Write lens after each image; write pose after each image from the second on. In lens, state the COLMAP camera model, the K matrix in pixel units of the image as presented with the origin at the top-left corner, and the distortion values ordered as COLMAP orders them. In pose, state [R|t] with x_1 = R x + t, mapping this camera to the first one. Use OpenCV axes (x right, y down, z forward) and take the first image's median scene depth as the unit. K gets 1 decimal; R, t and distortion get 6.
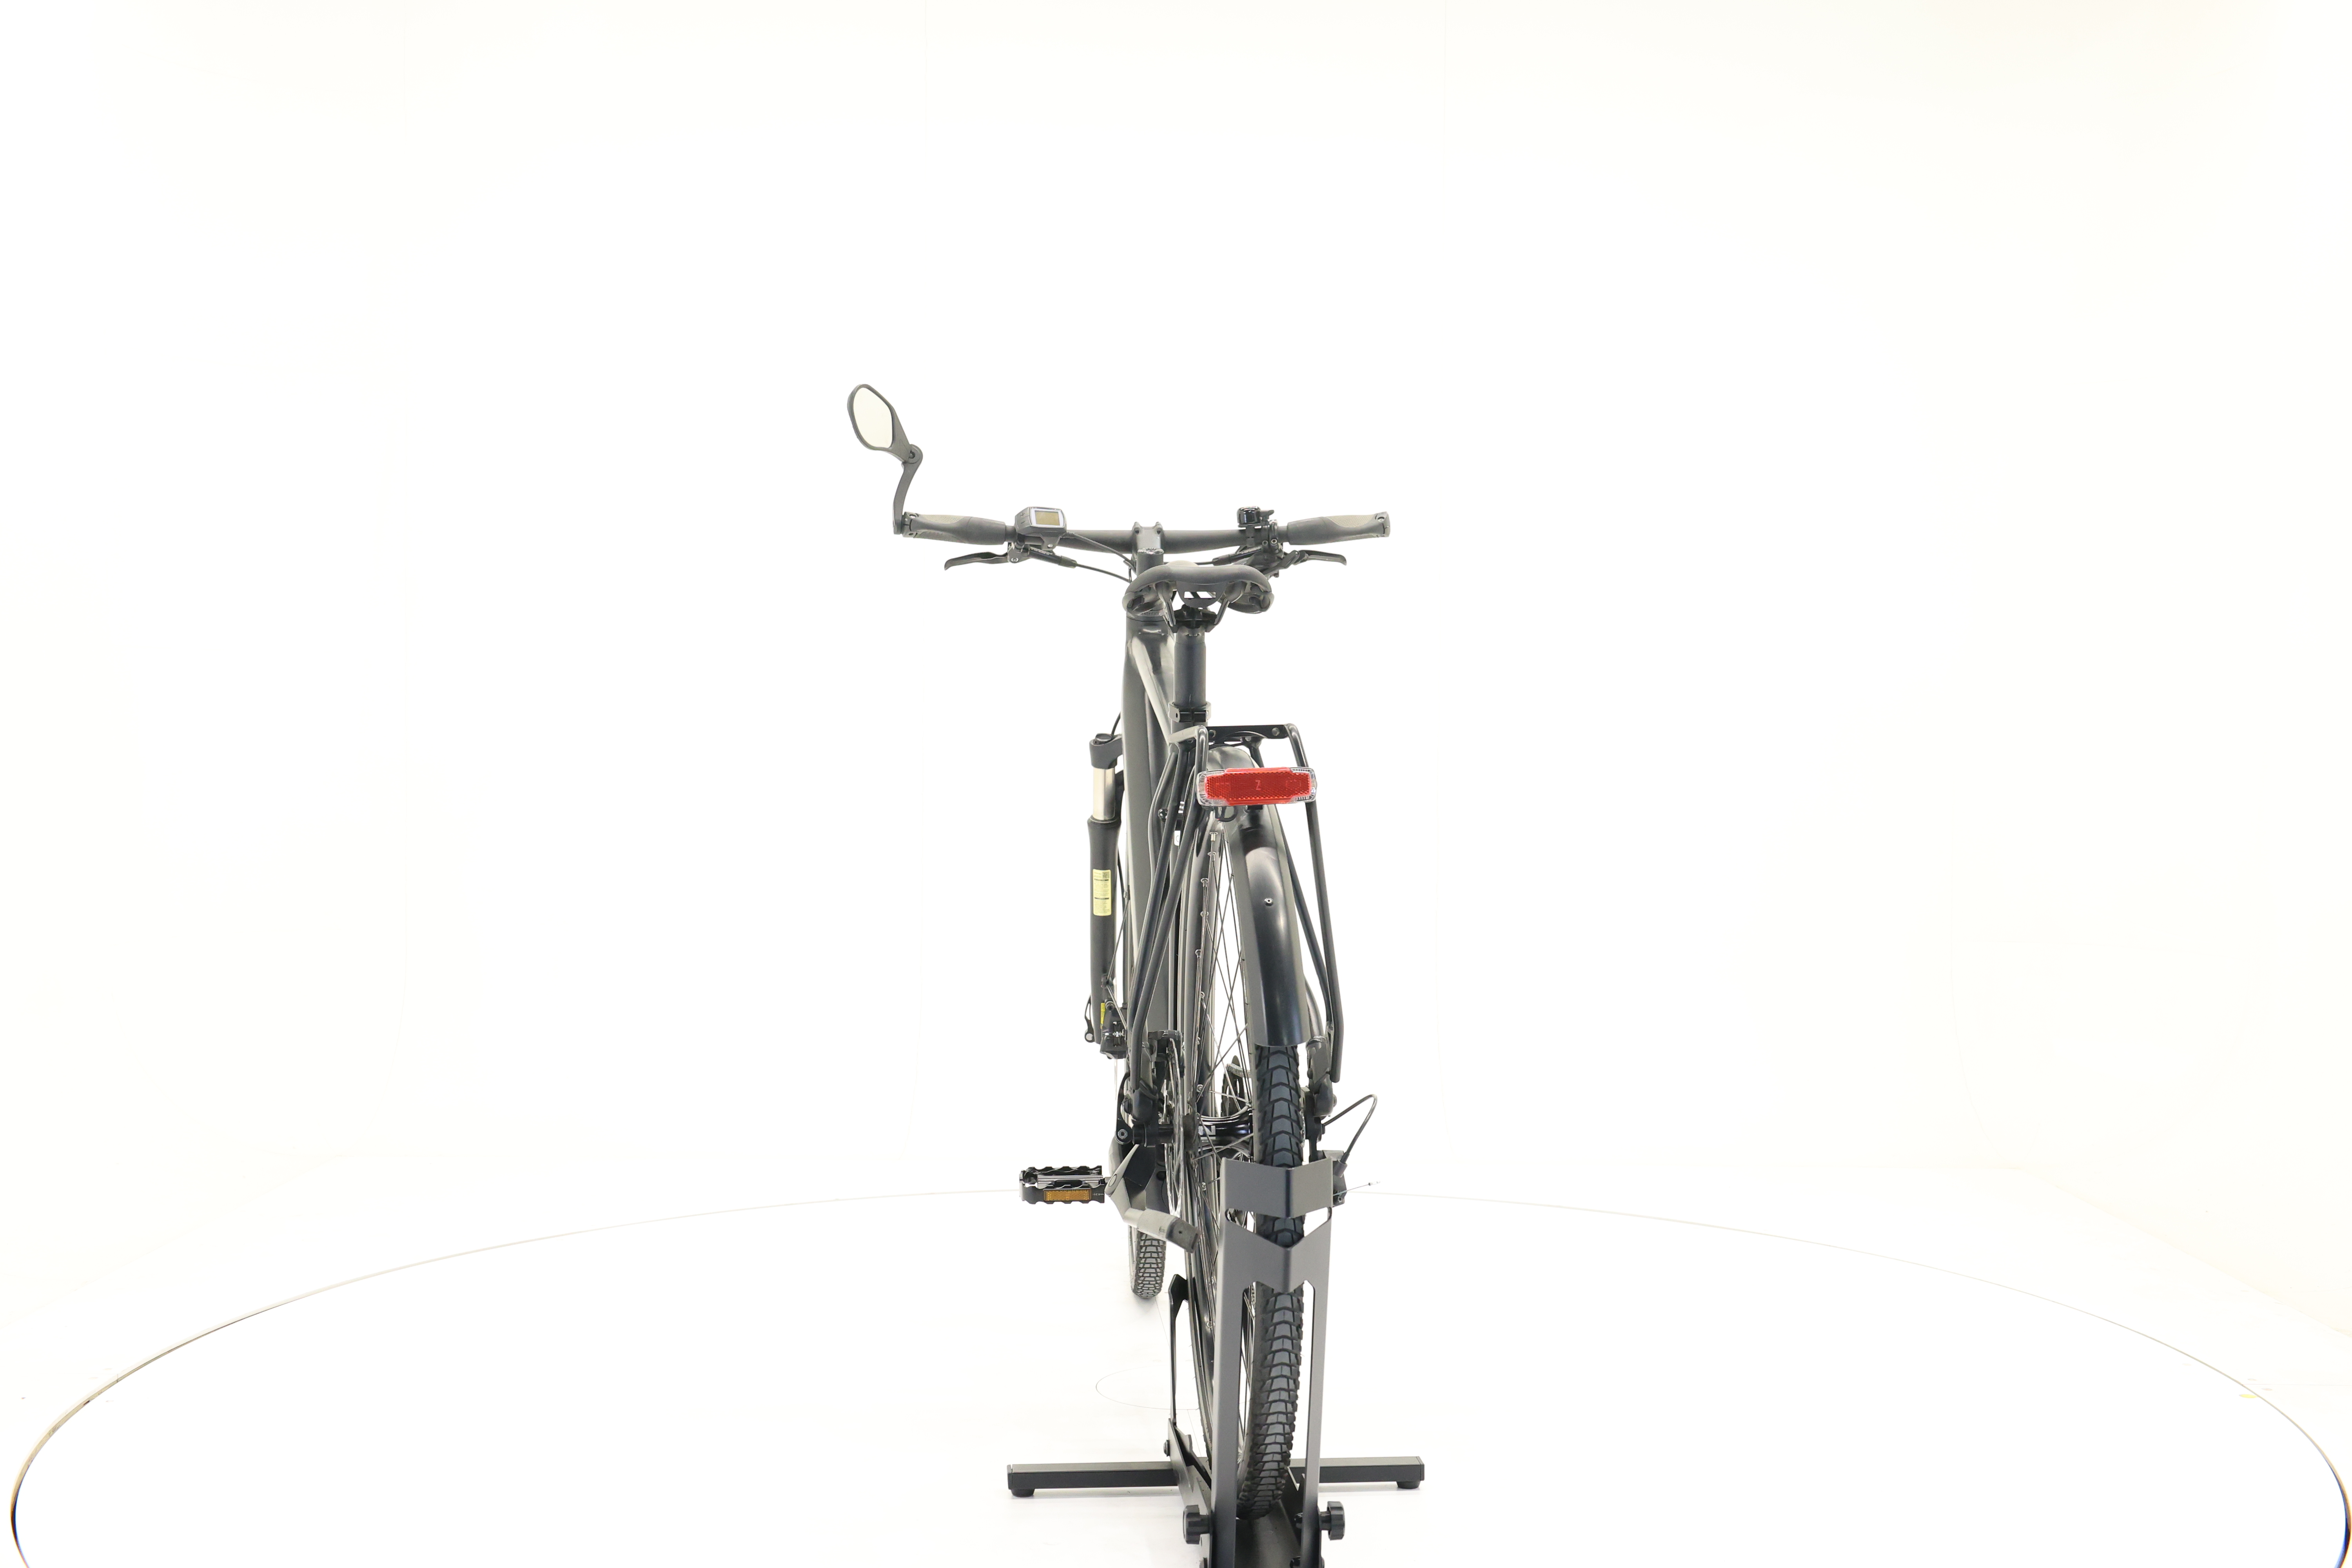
lens RADIAL K [[2542.5, 0, 1176.6], [0, 2542.5, 787.5], [0, 0, 1]] dist [-0.002660, 0.000000]
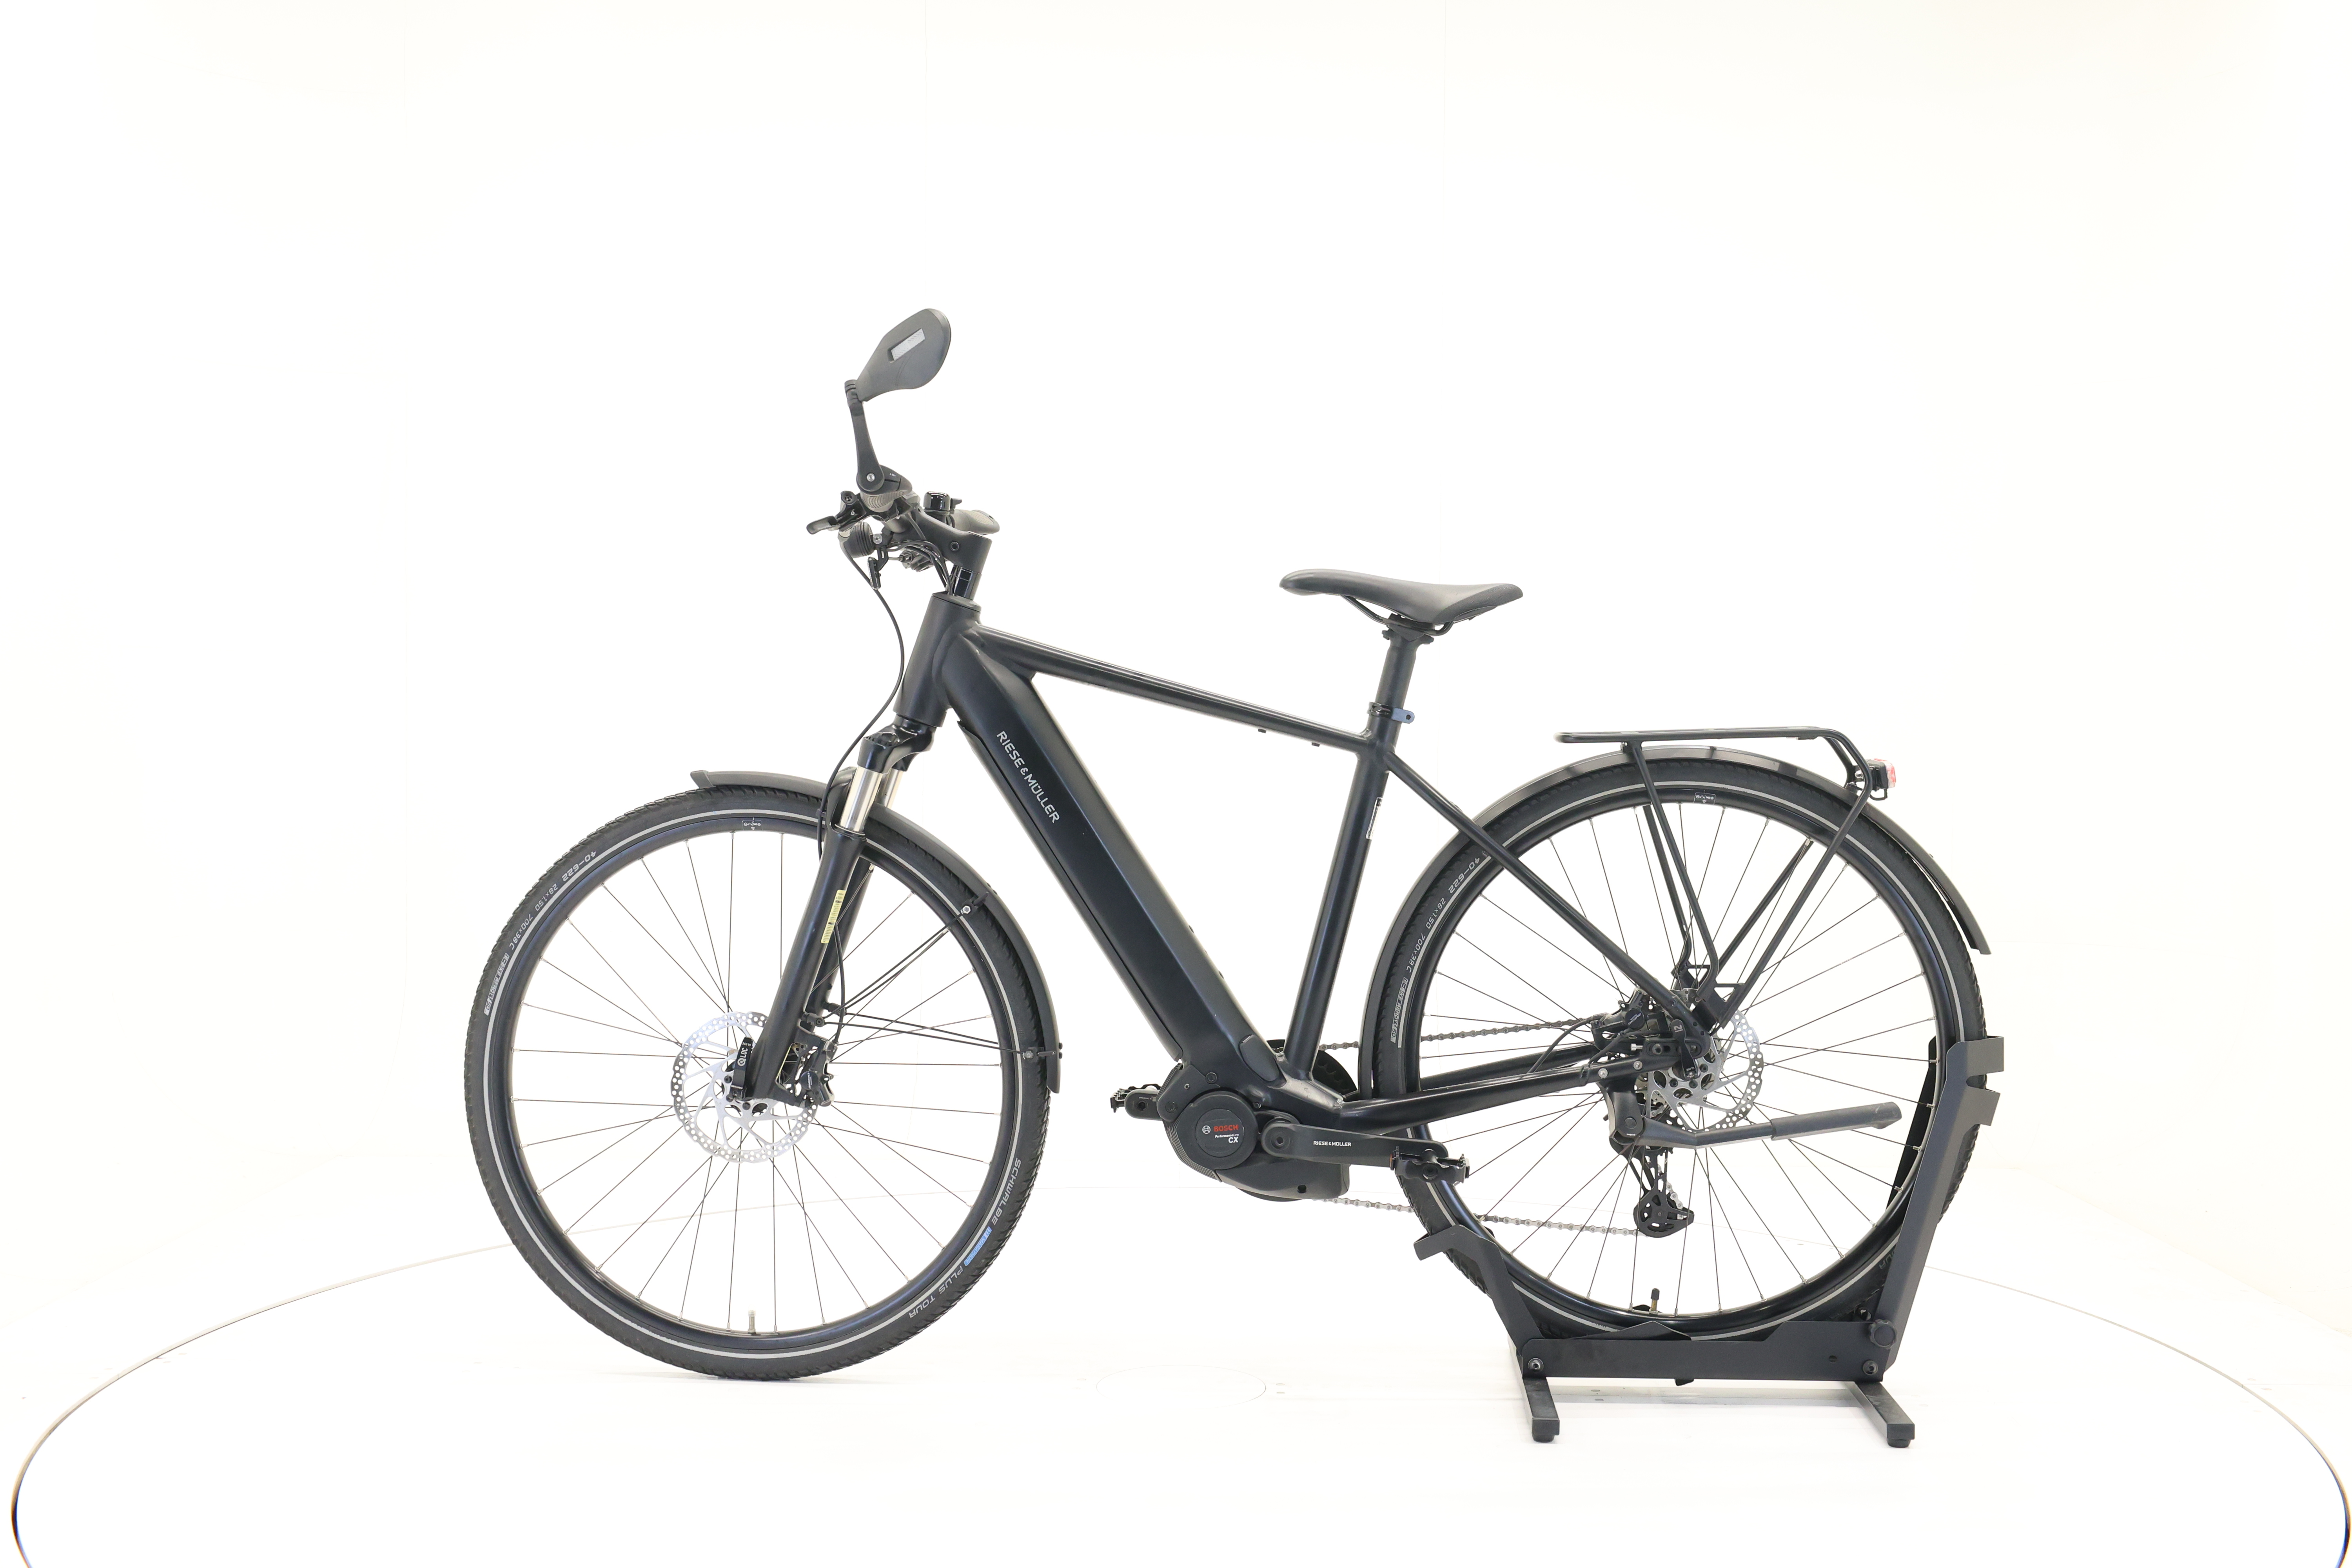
lens RADIAL K [[2542.5, 0, 1185.6], [0, 2542.5, 782.1], [0, 0, 1]] dist [-0.002660, 0.000000]
pose [[0.143976, -0.025454, 0.989254, -0.898309], [0.019222, 0.999552, 0.022922, -0.022661], [-0.989395, 0.015715, 0.144400, 0.778002]]
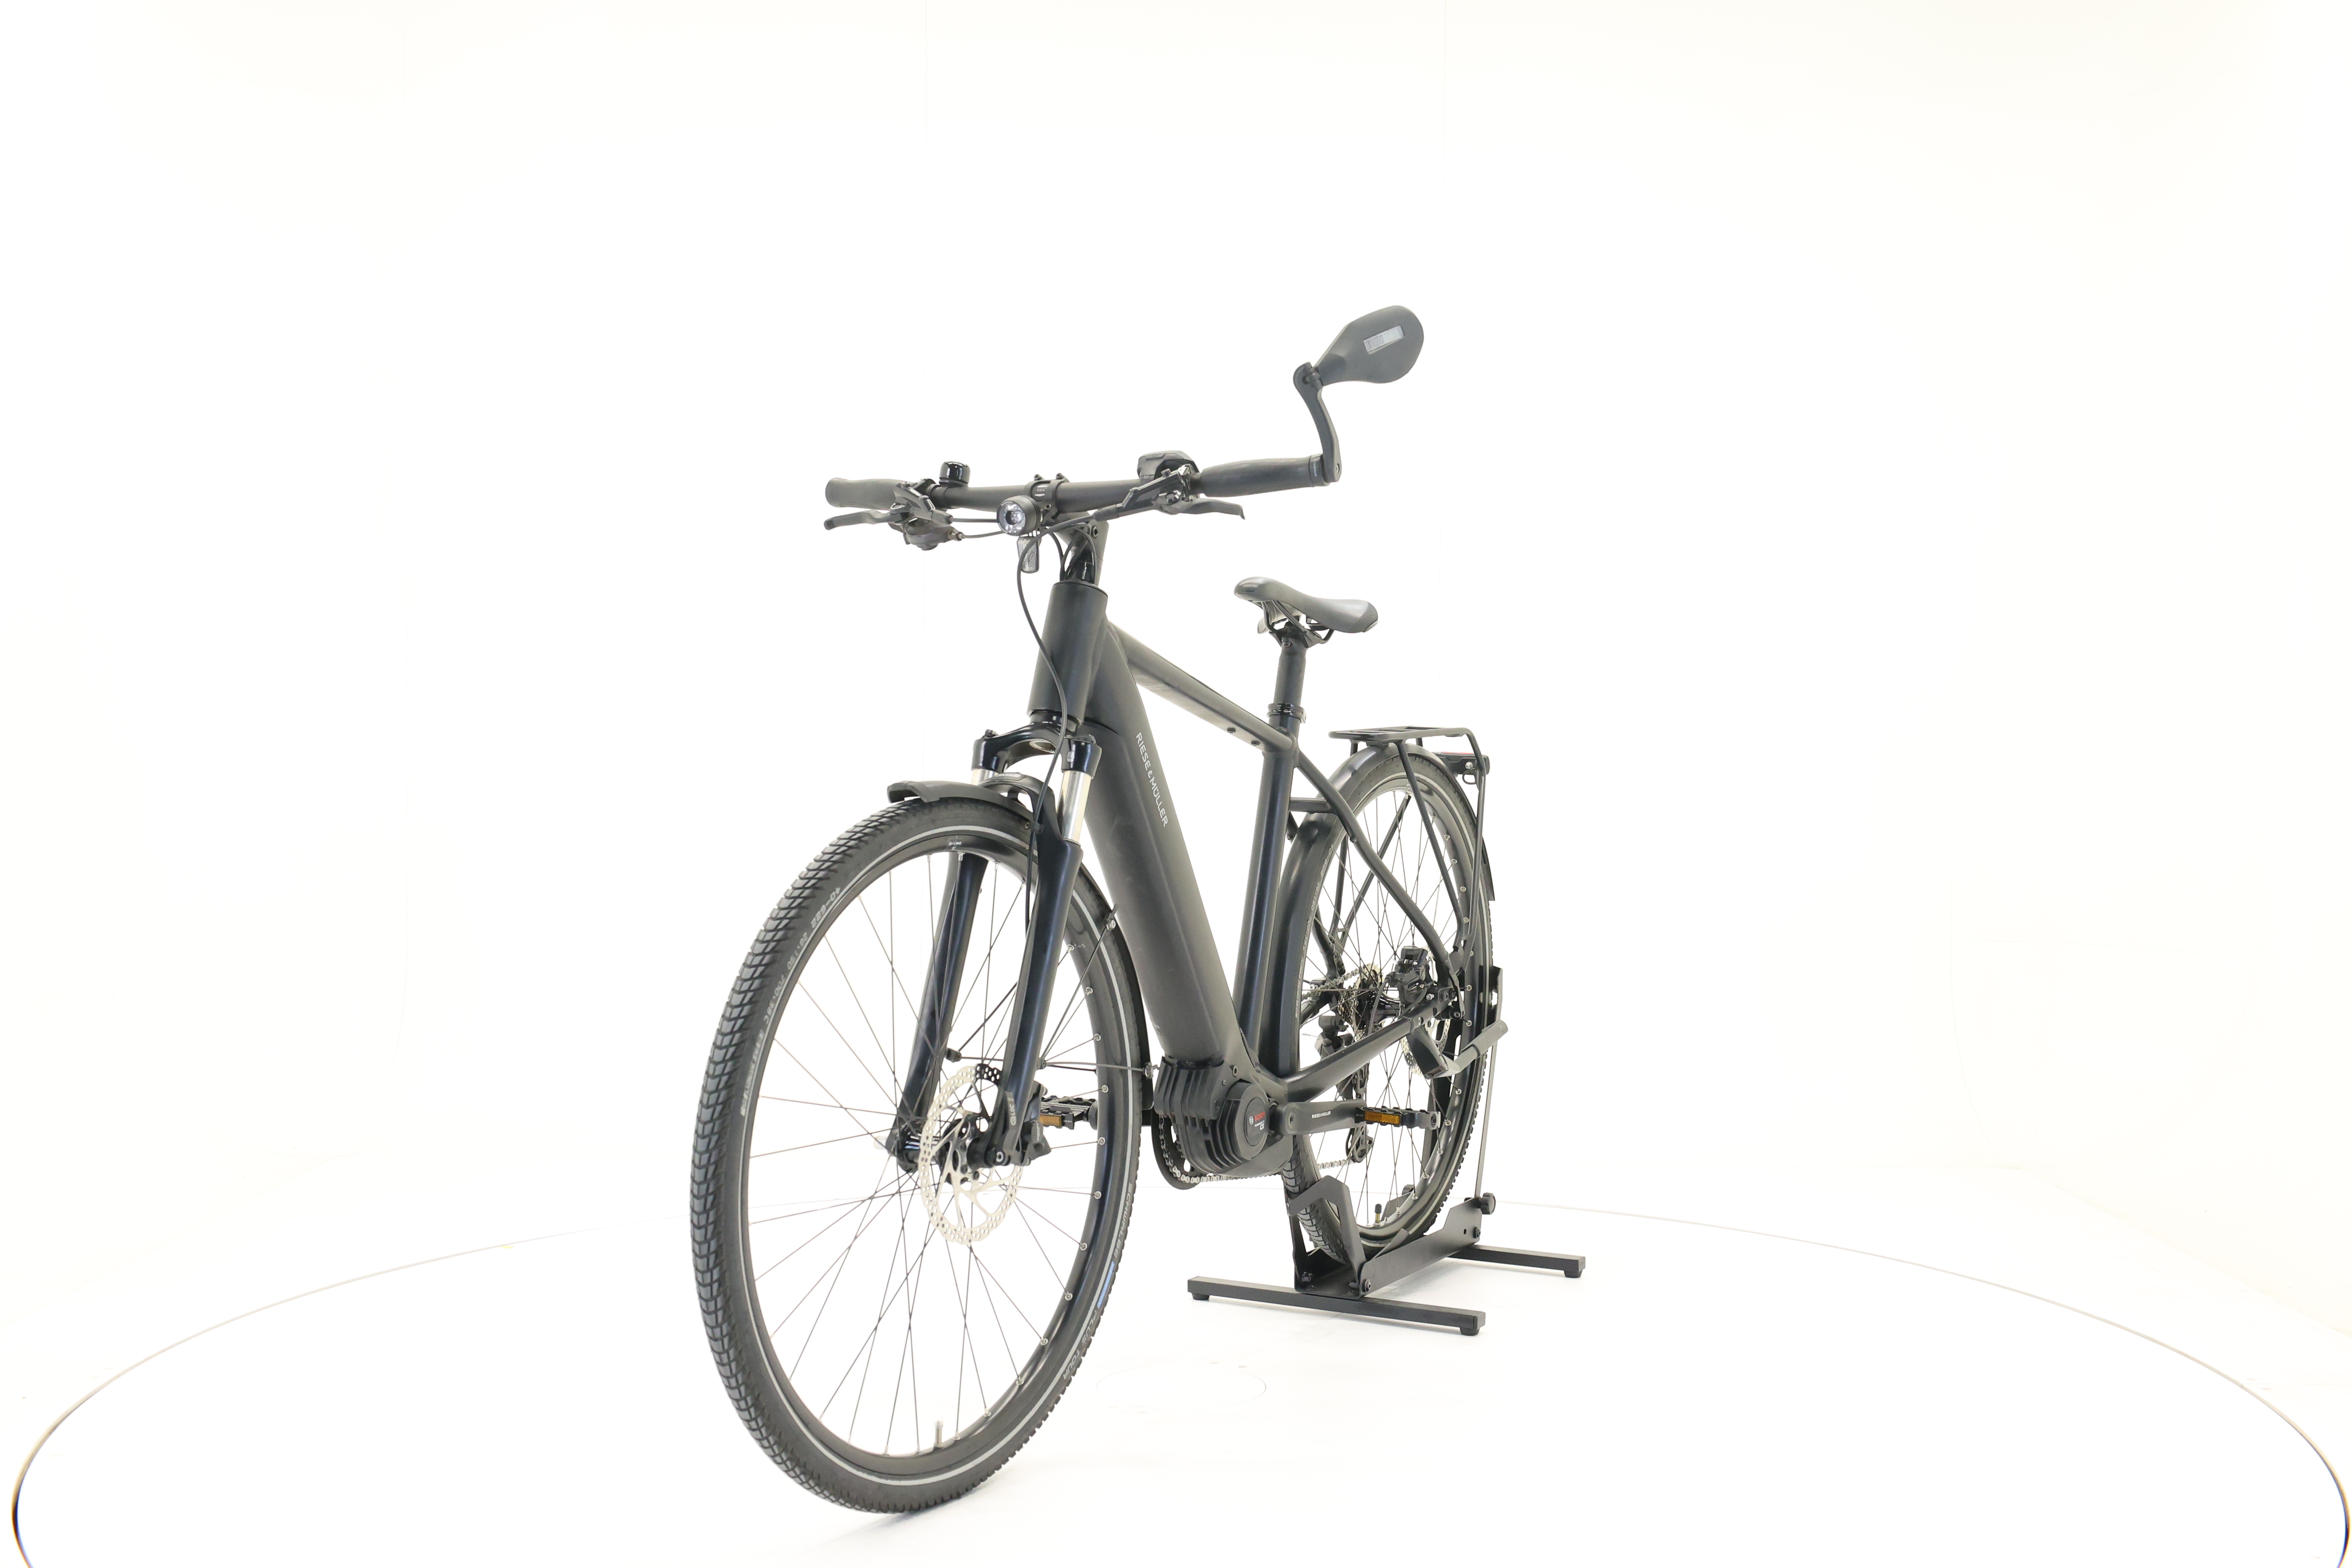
lens RADIAL K [[2542.5, 0, 1191.1], [0, 2542.5, 790.5], [0, 0, 1]] dist [-0.002660, 0.000000]
pose [[-0.831808, -0.020464, 0.554686, -0.504632], [0.006344, 0.998904, 0.046366, -0.040964], [-0.555027, 0.042086, -0.830767, 1.664869]]
